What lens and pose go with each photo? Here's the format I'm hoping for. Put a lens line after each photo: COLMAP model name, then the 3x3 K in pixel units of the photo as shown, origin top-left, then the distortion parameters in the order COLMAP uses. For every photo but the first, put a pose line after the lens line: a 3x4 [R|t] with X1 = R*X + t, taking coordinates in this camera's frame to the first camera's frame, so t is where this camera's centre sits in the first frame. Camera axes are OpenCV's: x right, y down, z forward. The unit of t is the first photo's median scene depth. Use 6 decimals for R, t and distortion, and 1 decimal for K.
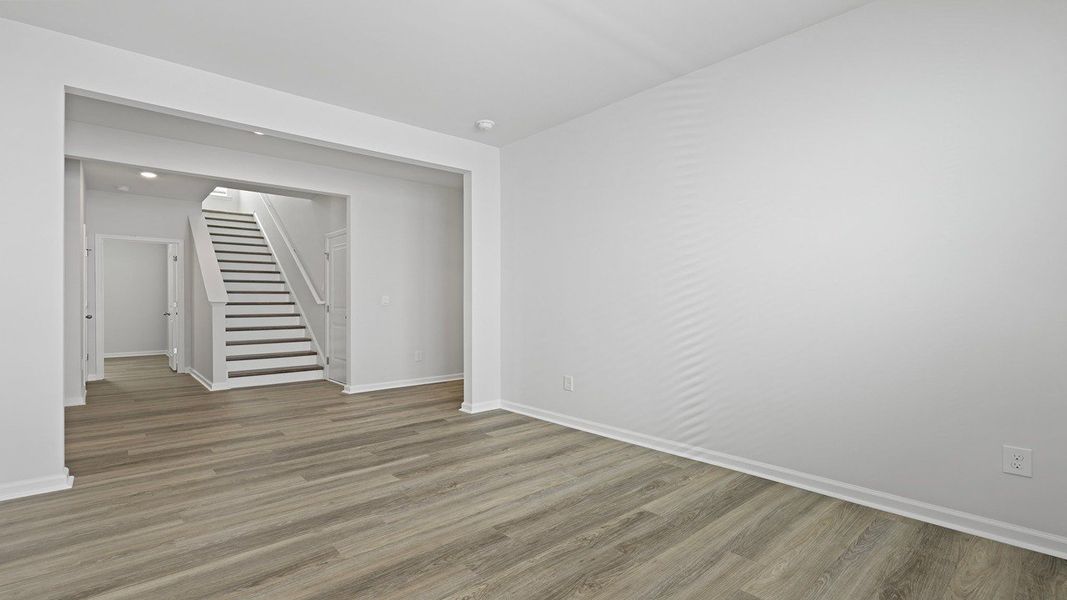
lens RADIAL K [[449.9, 0, 530.9], [0, 449.9, 302.4], [0, 0, 1]] dist [0.003705, 0.000076]
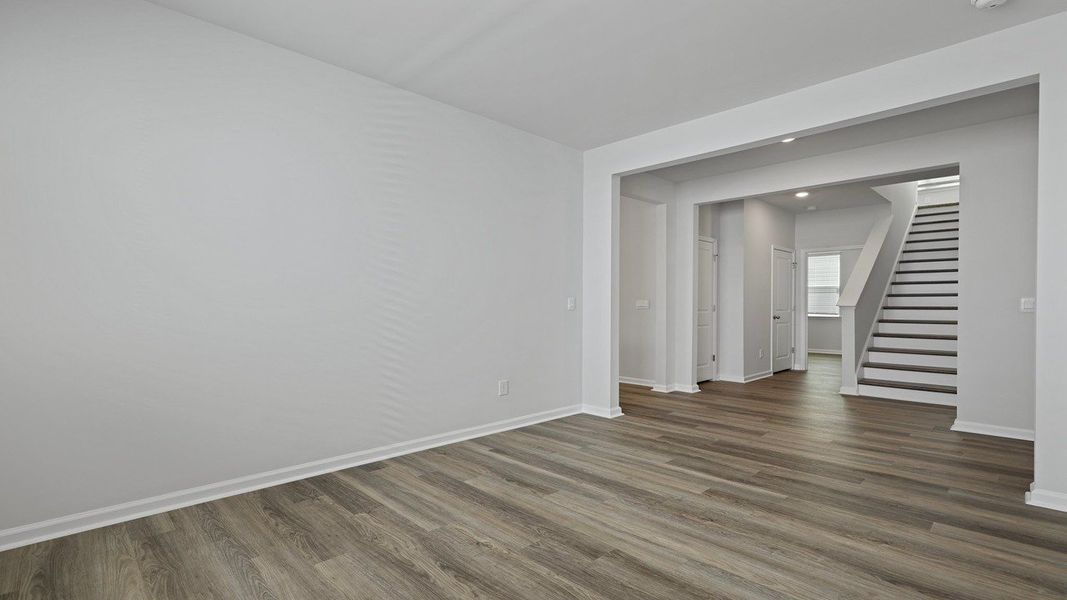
lens RADIAL K [[449.9, 0, 529.8], [0, 449.9, 302.0], [0, 0, 1]] dist [0.003705, 0.000076]
pose [[0.130293, -0.005752, -0.991459, 0.576309], [-0.003626, 0.999974, -0.006278, -0.001487], [0.991469, 0.004413, 0.130269, 0.499185]]
